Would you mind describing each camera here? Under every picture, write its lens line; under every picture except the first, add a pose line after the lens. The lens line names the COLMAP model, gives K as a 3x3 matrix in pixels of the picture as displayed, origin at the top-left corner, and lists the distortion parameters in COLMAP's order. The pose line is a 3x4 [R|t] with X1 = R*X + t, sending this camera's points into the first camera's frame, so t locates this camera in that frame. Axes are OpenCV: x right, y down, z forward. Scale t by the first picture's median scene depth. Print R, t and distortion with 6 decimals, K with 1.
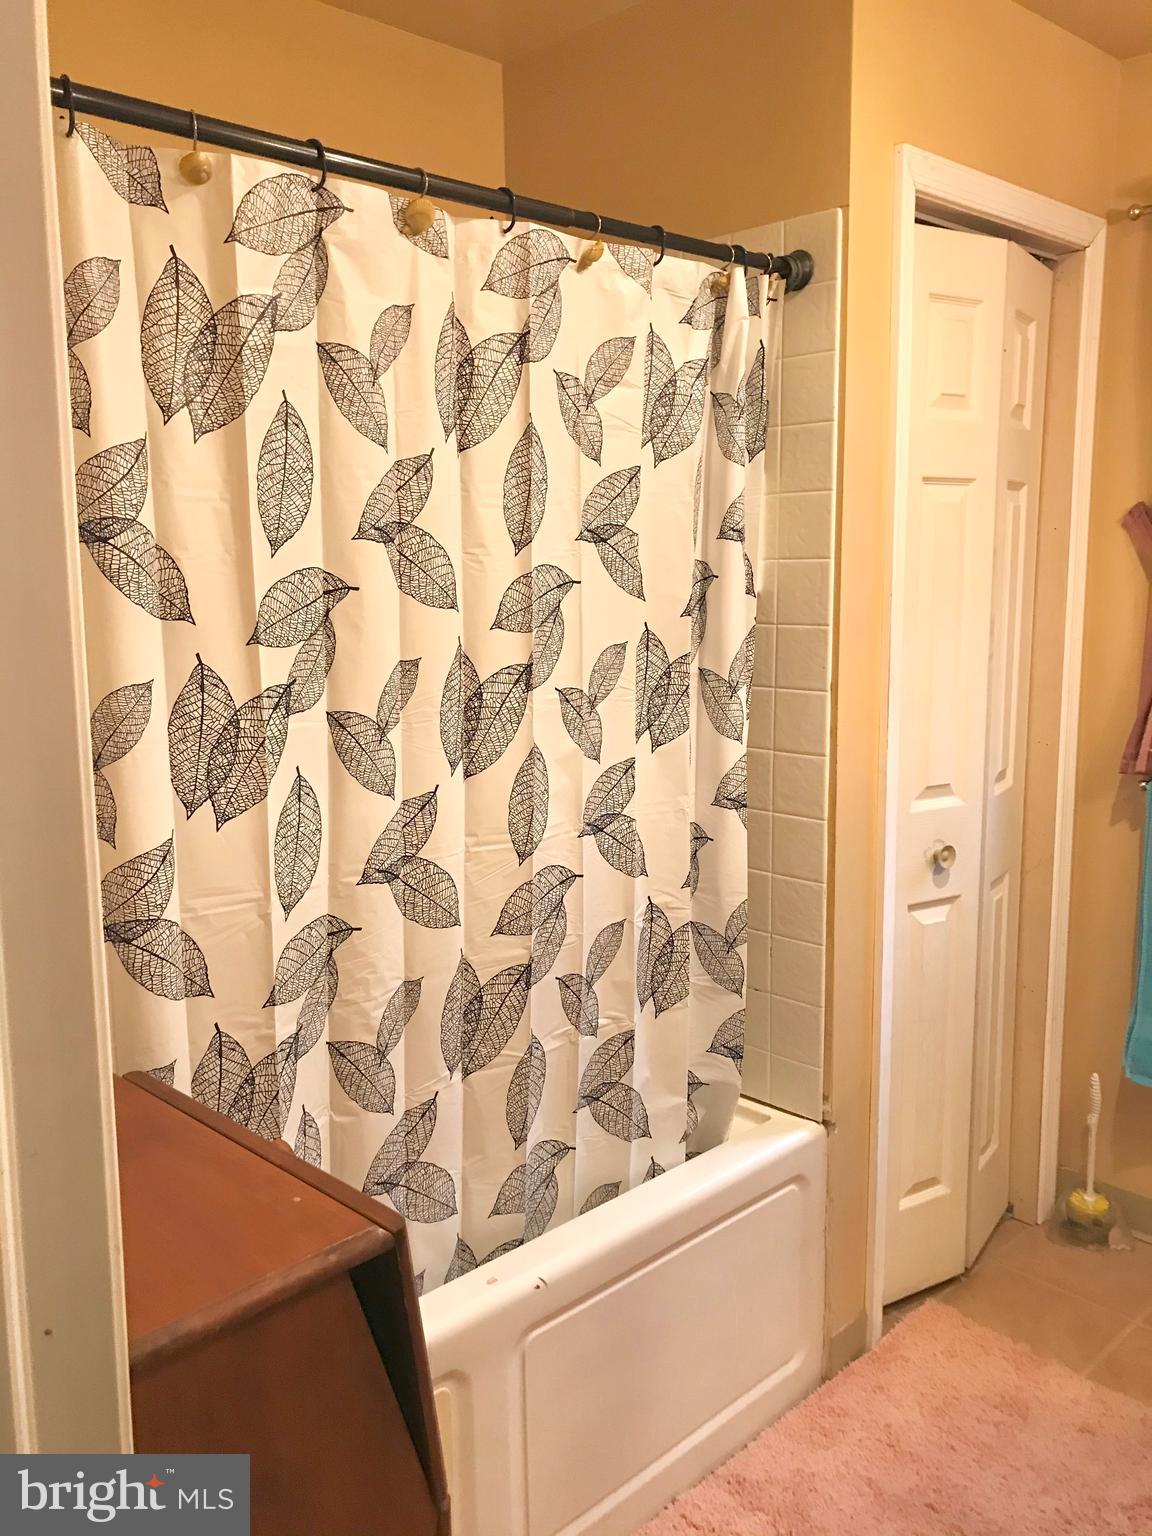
lens RADIAL K [[1266.8, 0, 570.8], [0, 1266.8, 755.4], [0, 0, 1]] dist [0.025242, -0.010017]
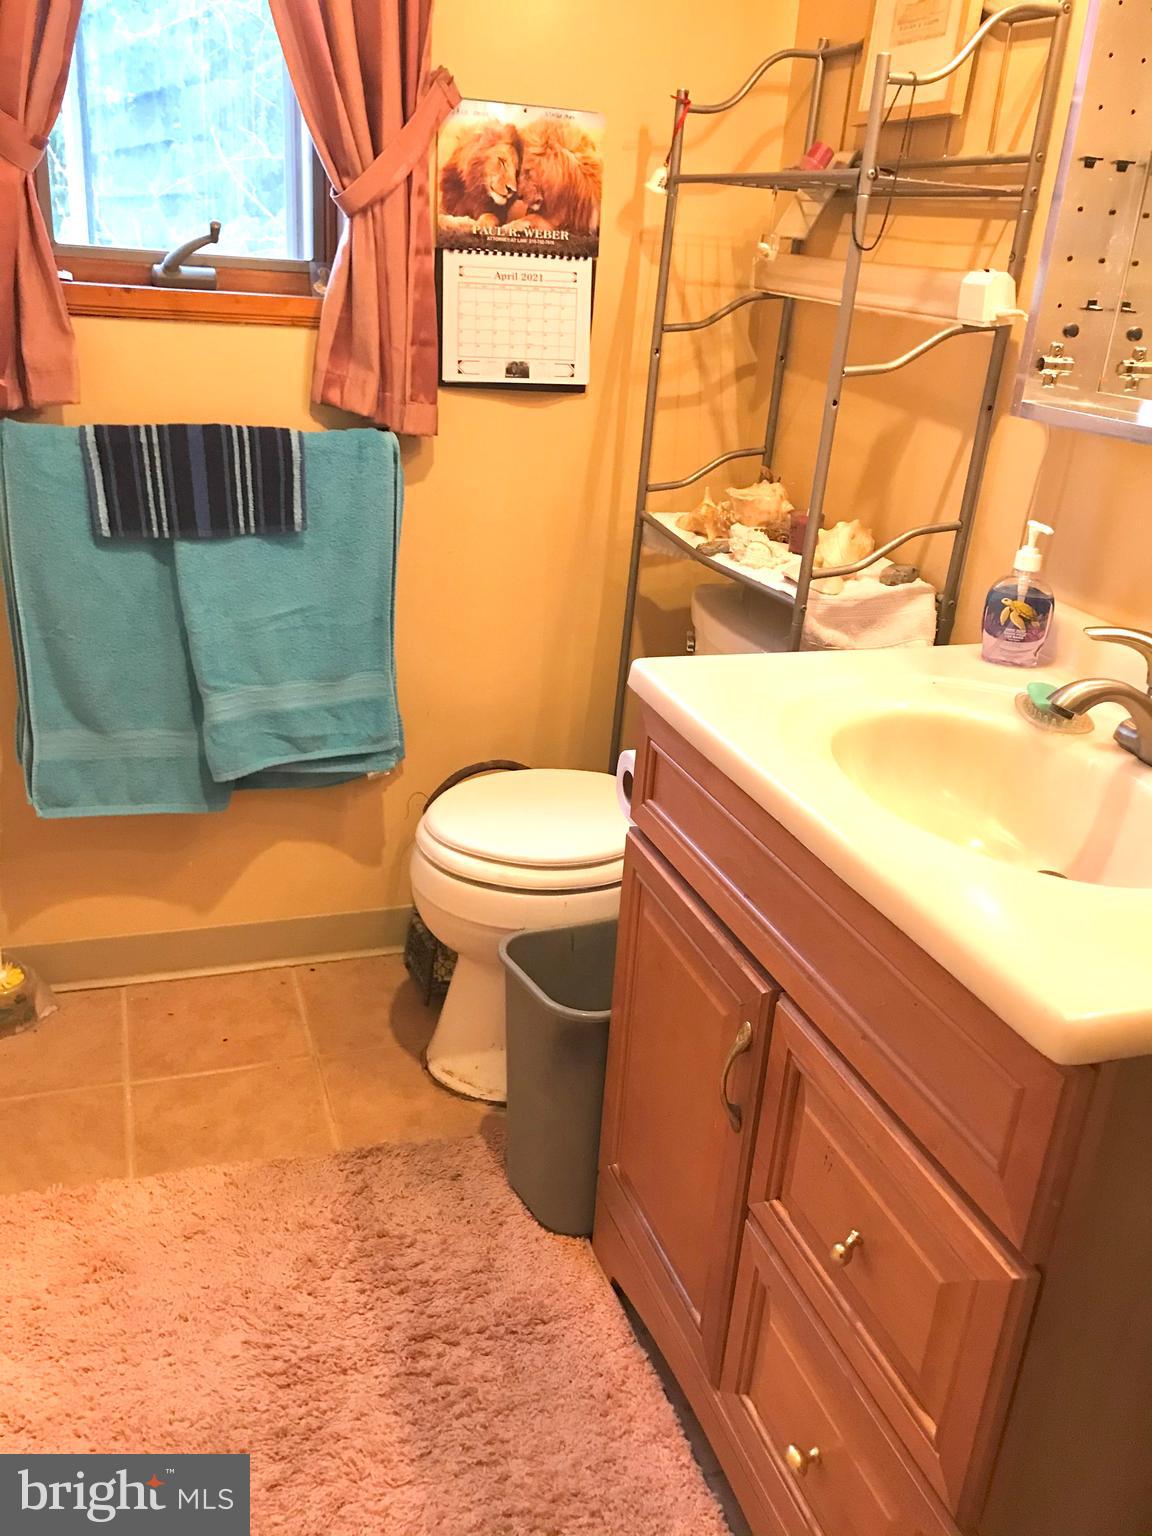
lens RADIAL K [[1266.8, 0, 570.8], [0, 1266.8, 755.4], [0, 0, 1]] dist [0.025242, -0.010017]
pose [[0.406441, -0.302437, 0.862170, -0.094522], [0.063016, 0.950659, 0.303770, -0.000379], [-0.911501, -0.069135, 0.405446, 0.386256]]
